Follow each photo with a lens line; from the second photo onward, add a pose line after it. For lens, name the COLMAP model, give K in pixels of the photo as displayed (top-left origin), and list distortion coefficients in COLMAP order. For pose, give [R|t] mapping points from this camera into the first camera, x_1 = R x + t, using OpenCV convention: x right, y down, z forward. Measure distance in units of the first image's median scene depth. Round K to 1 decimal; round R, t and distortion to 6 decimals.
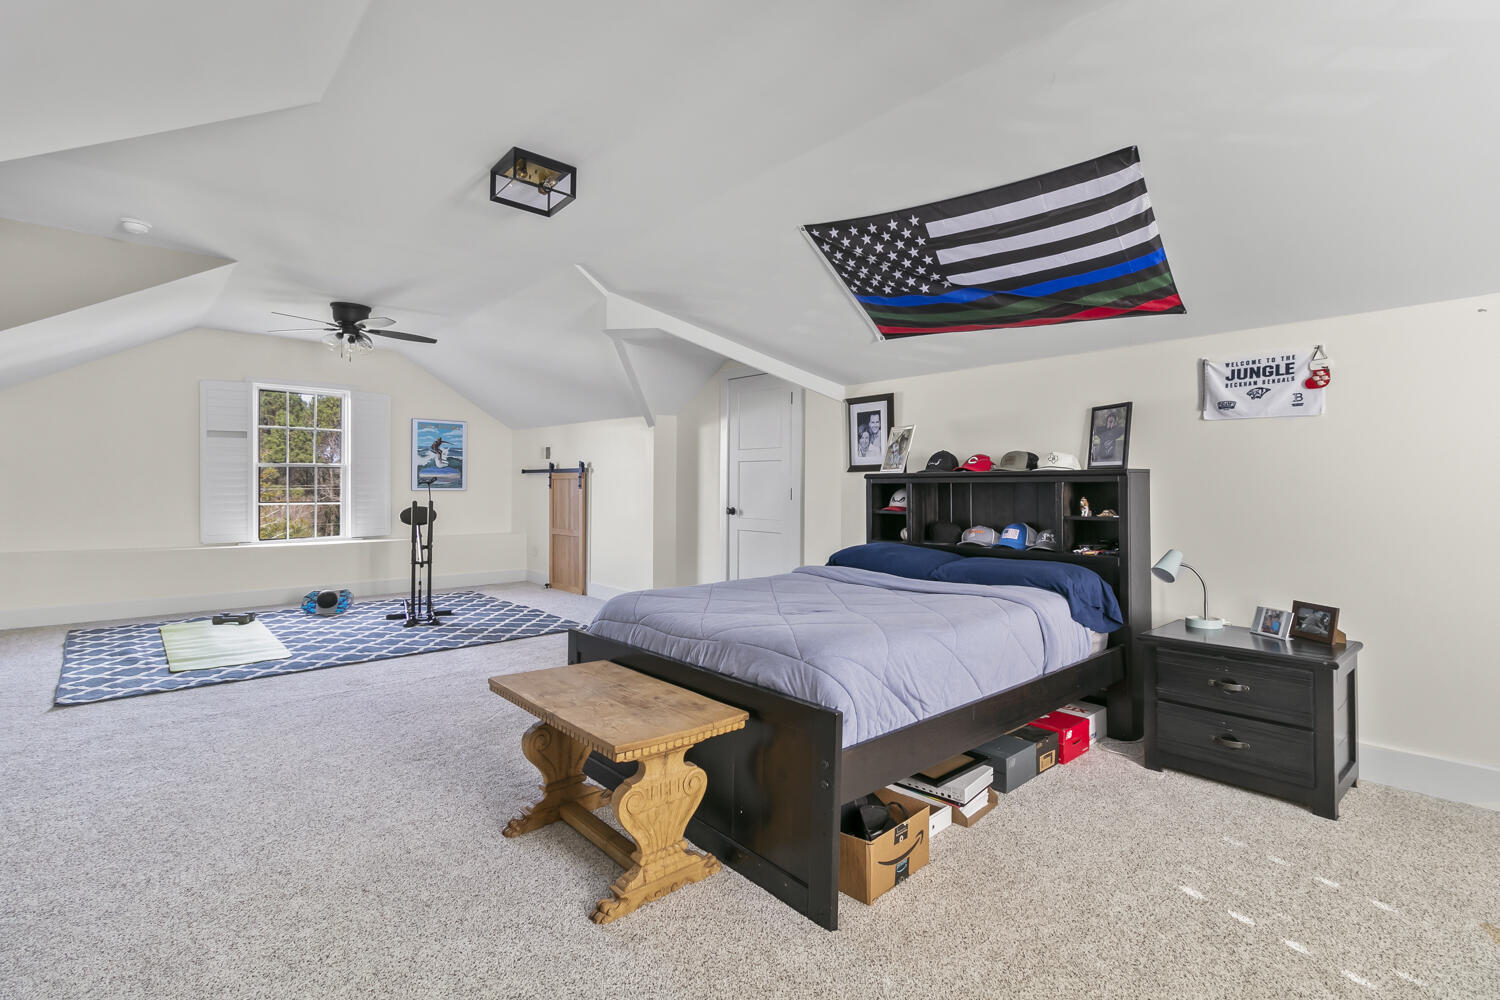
lens RADIAL K [[694.8, 0, 745.4], [0, 694.8, 489.7], [0, 0, 1]] dist [0.007682, 0.000244]
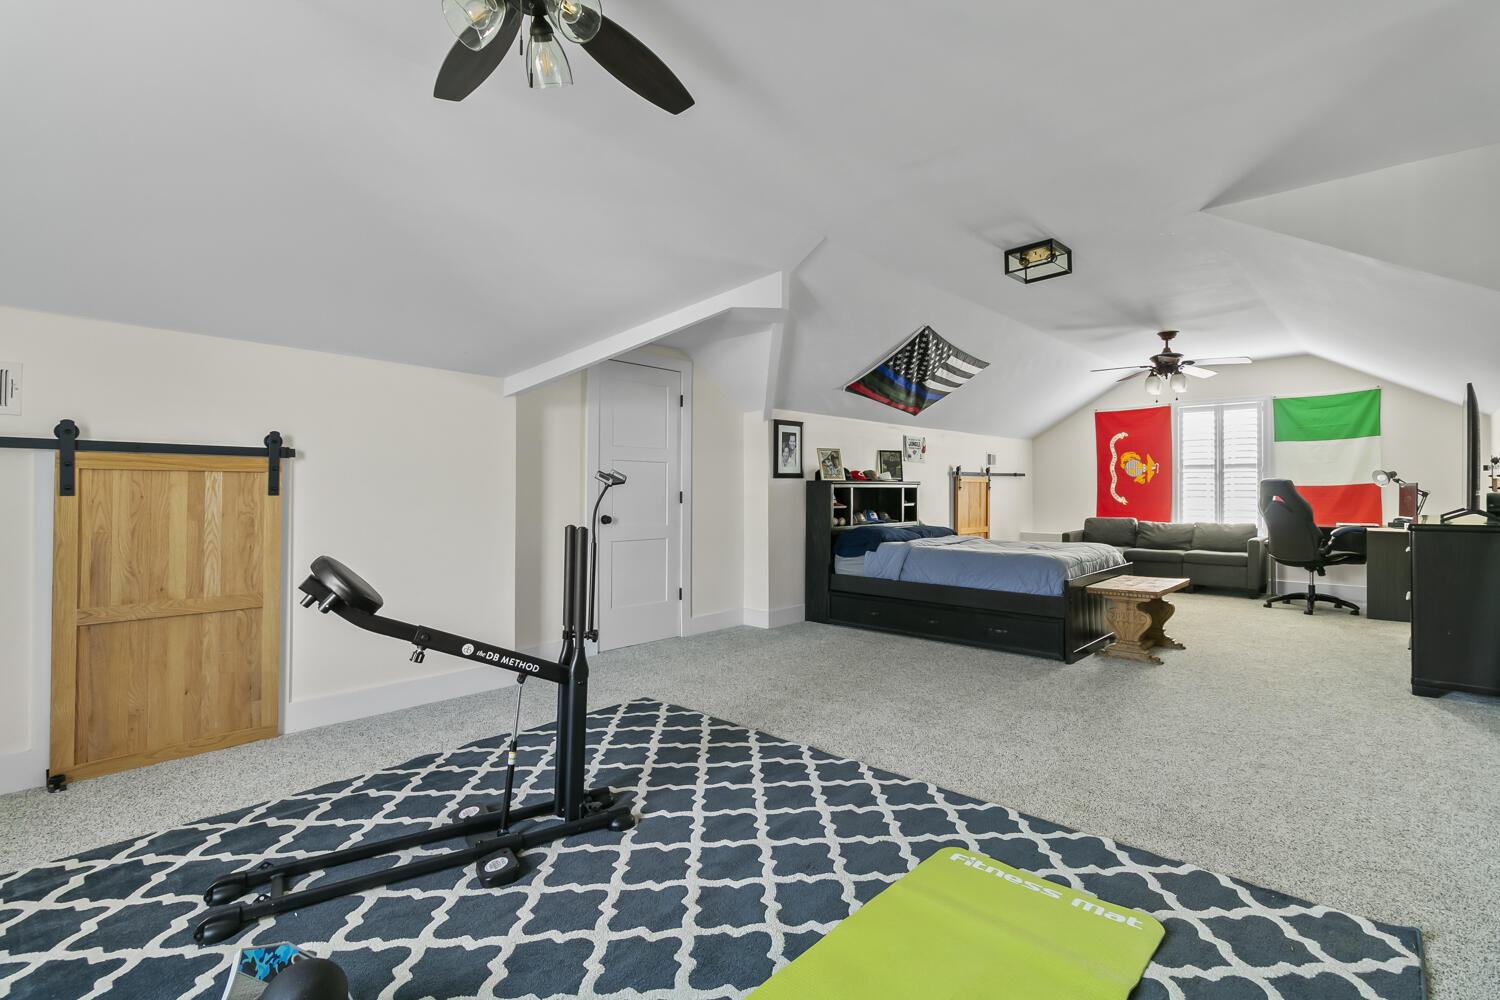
lens RADIAL K [[694.8, 0, 745.4], [0, 694.8, 489.7], [0, 0, 1]] dist [0.007682, 0.000244]
pose [[-0.079573, -0.004652, 0.996818, -0.345207], [-0.001762, 0.999988, 0.004526, -0.003333], [-0.996827, -0.001396, -0.079580, 0.366301]]
